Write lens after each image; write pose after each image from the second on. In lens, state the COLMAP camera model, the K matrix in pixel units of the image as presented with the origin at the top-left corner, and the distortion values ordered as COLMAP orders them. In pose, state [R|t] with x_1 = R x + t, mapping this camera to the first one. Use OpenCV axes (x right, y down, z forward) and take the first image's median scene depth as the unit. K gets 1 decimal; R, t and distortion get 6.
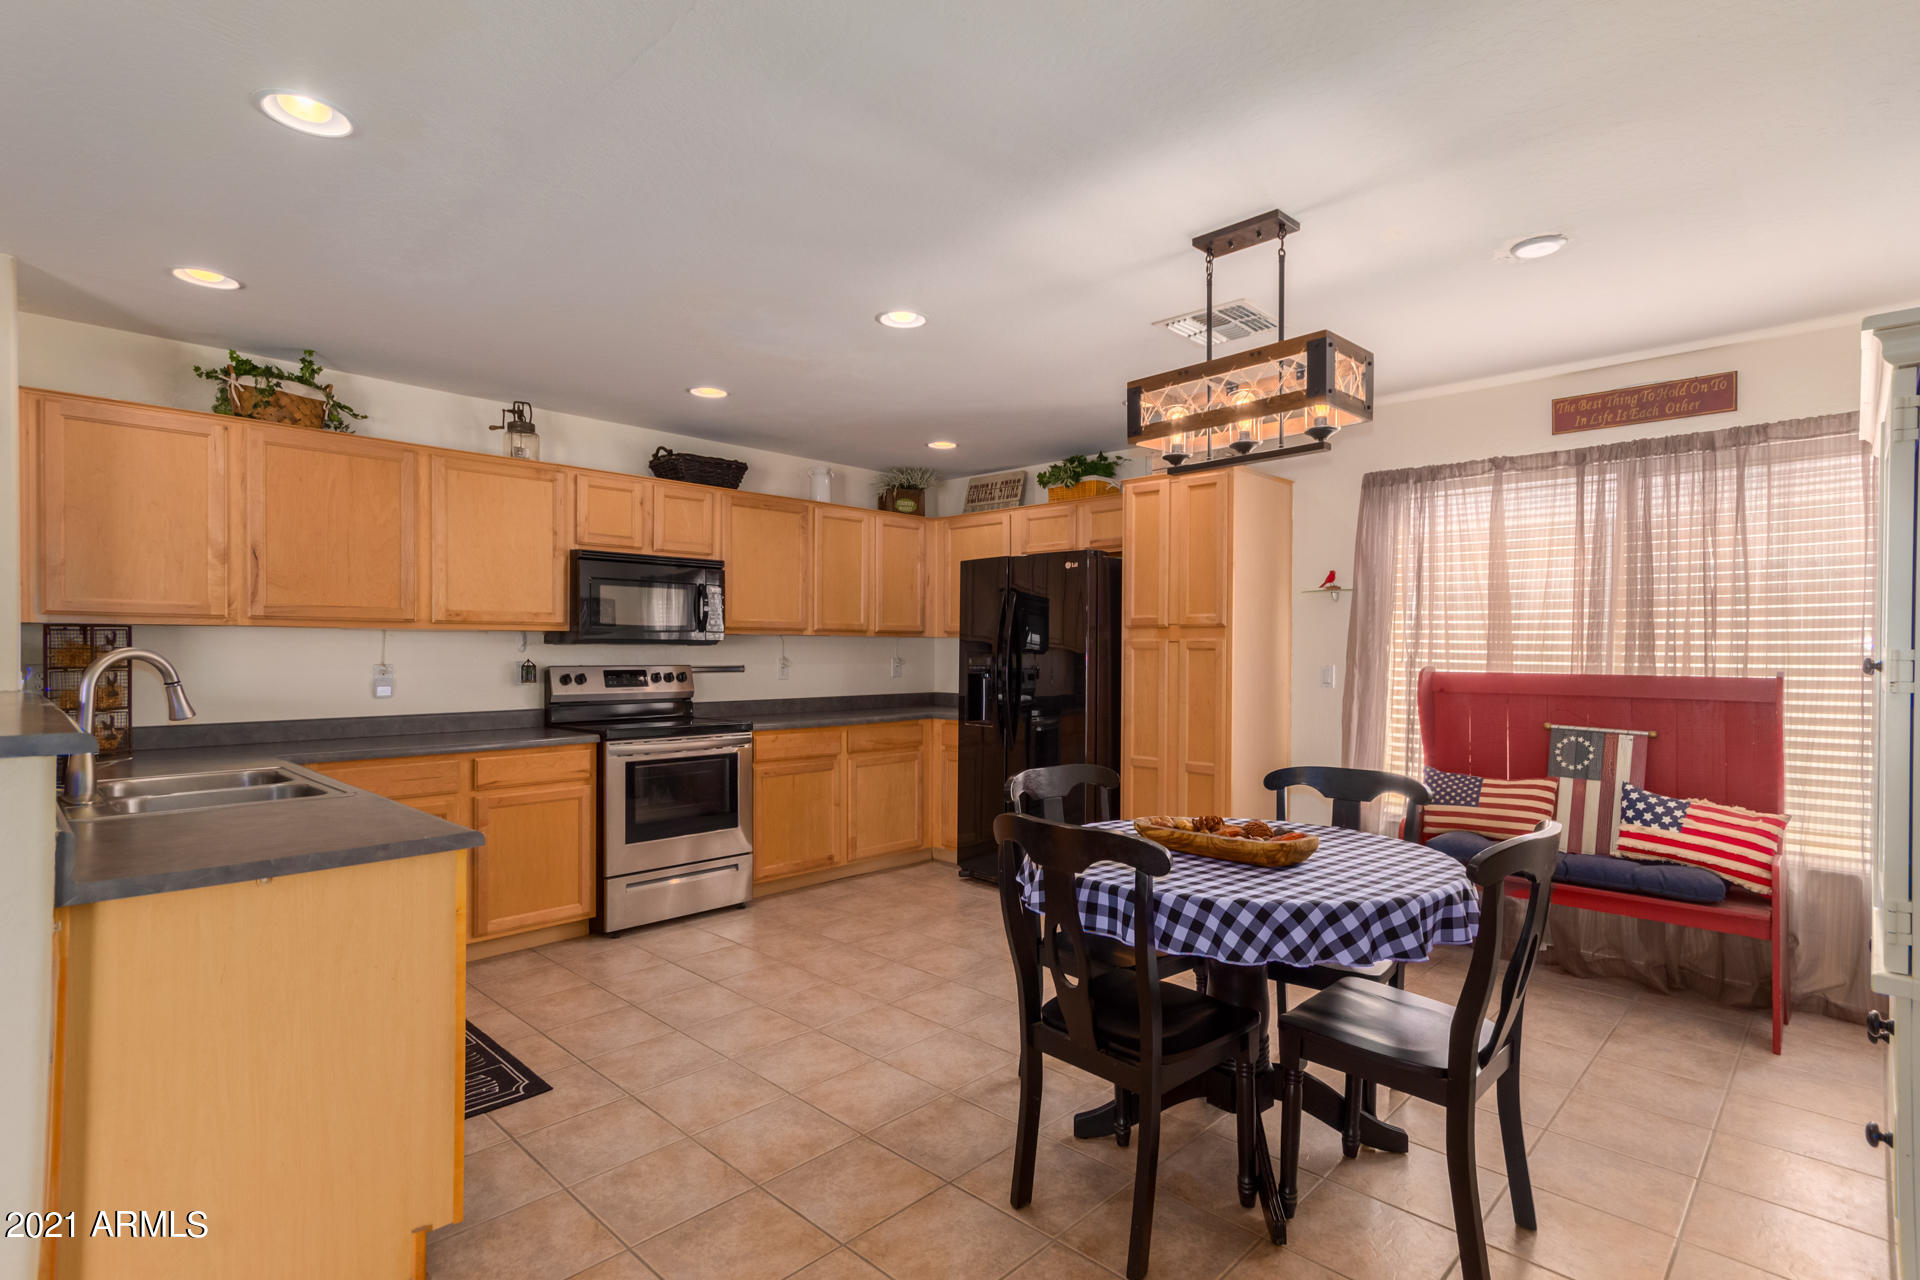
lens RADIAL K [[941.1, 0, 960.0], [0, 941.1, 640.0], [0, 0, 1]] dist [0.000871, 0.000064]
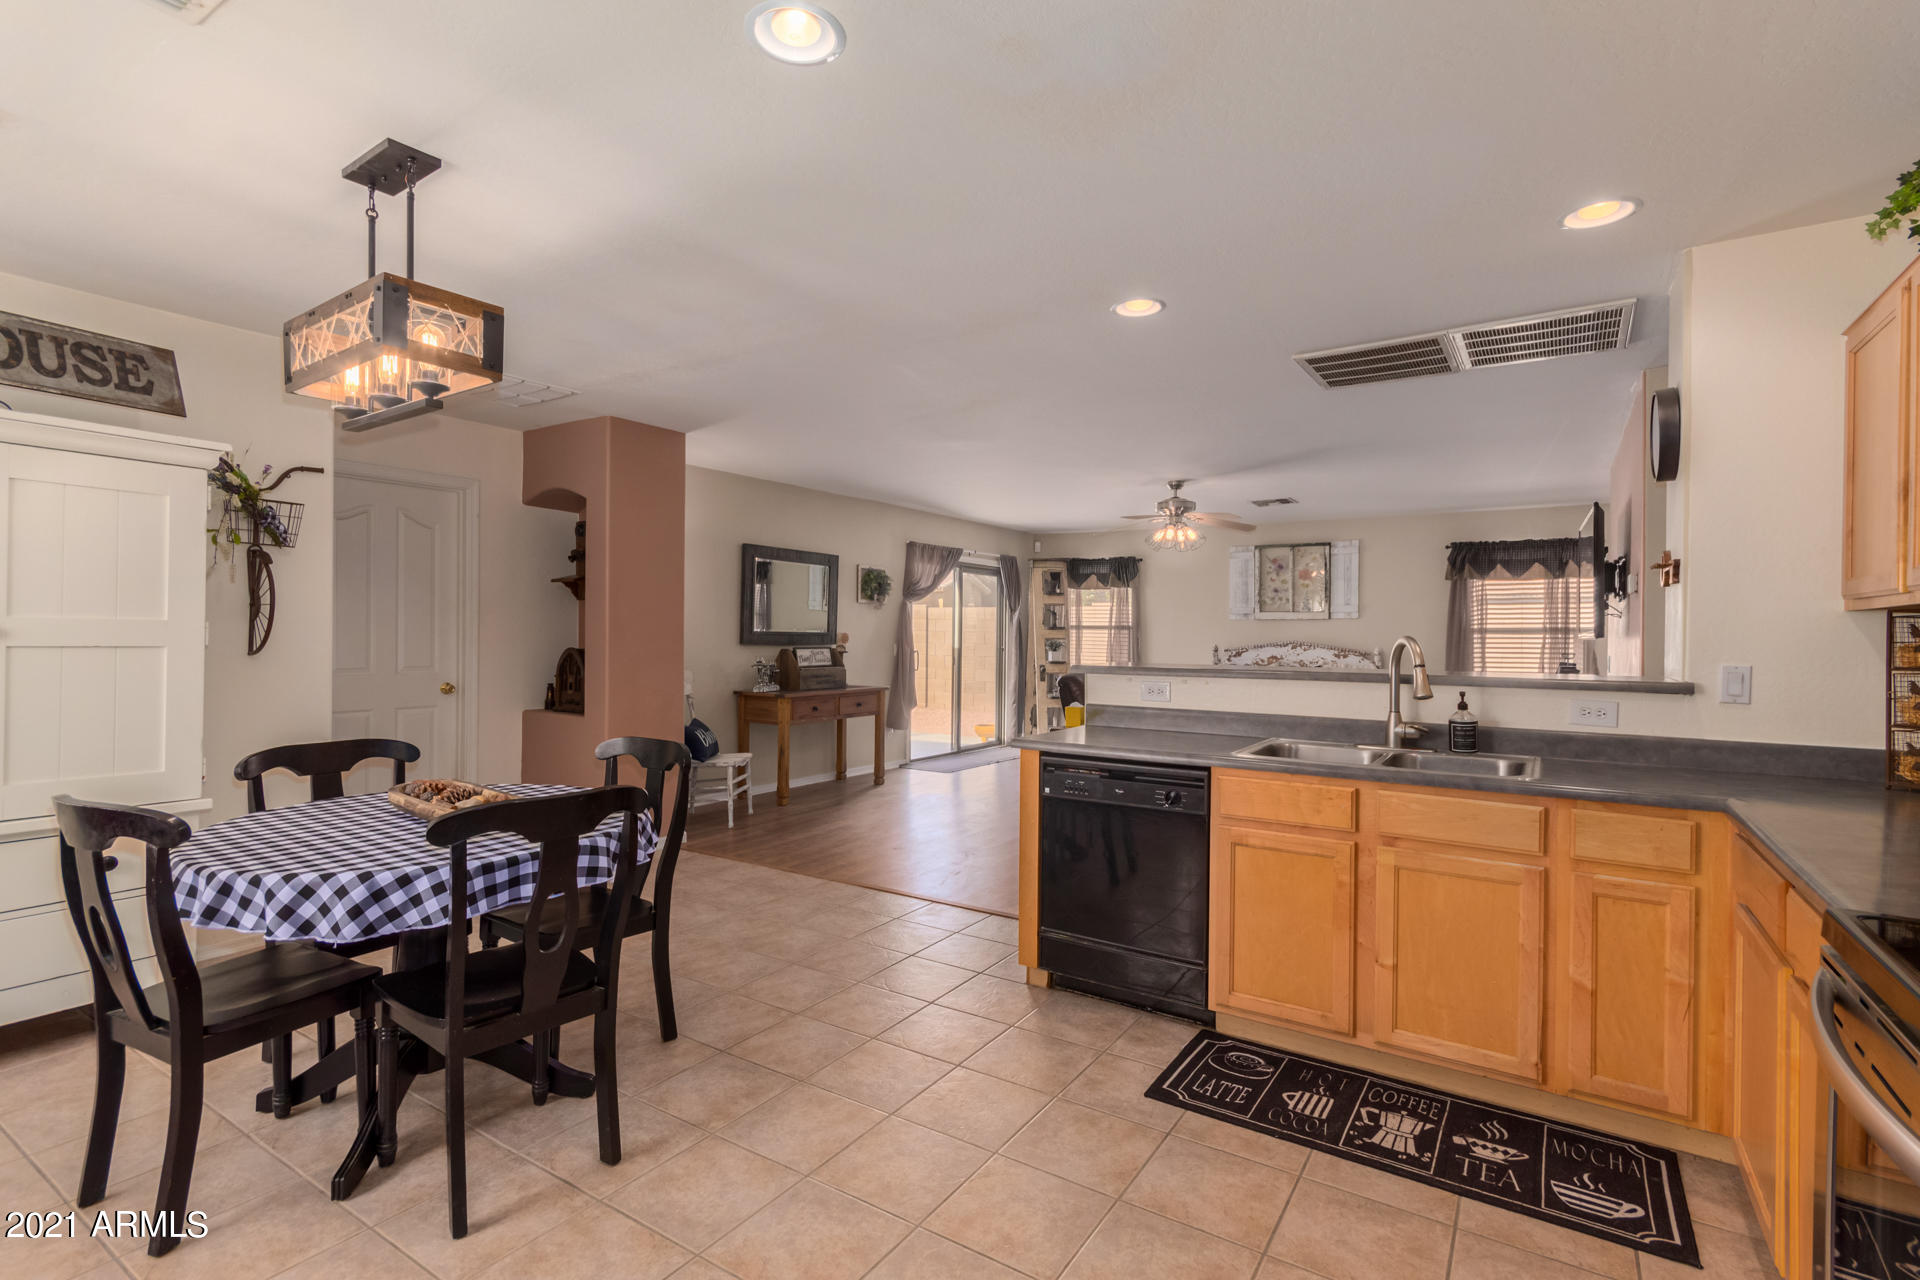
lens RADIAL K [[890.0, 0, 960.0], [0, 890.0, 640.0], [0, 0, 1]] dist [0.000254, -0.000760]
pose [[-0.980542, -0.012709, -0.195895, -0.050044], [-0.012442, 0.999919, -0.002592, 0.015662], [0.195912, -0.000104, -0.980621, 1.354784]]
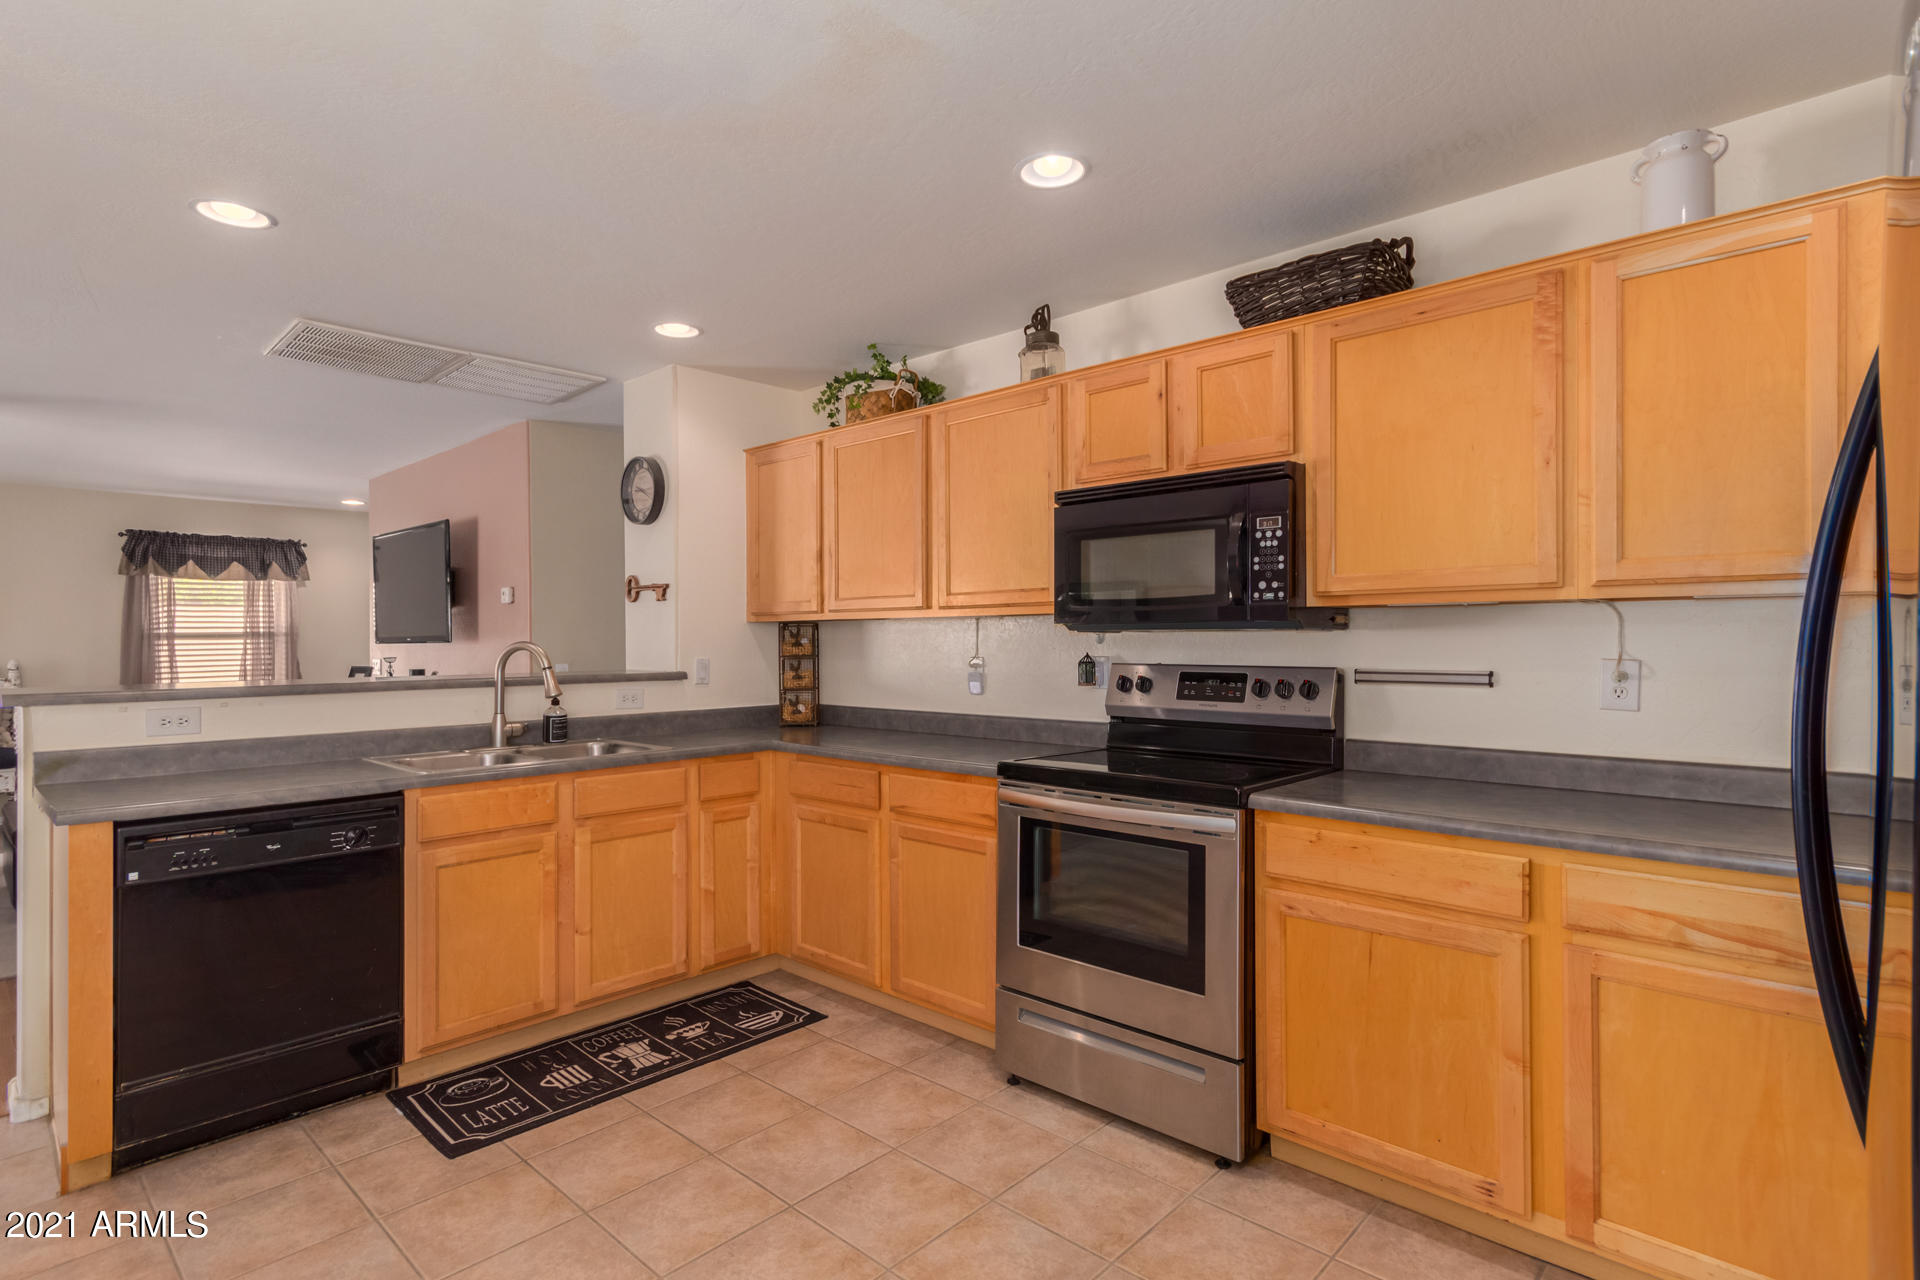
lens RADIAL K [[941.1, 0, 960.0], [0, 941.1, 640.0], [0, 0, 1]] dist [0.000871, 0.000064]
pose [[0.028314, -0.004988, -0.999587, 0.316765], [0.015309, 0.999872, -0.004556, 0.014522], [0.999482, -0.015174, 0.028387, 1.059438]]
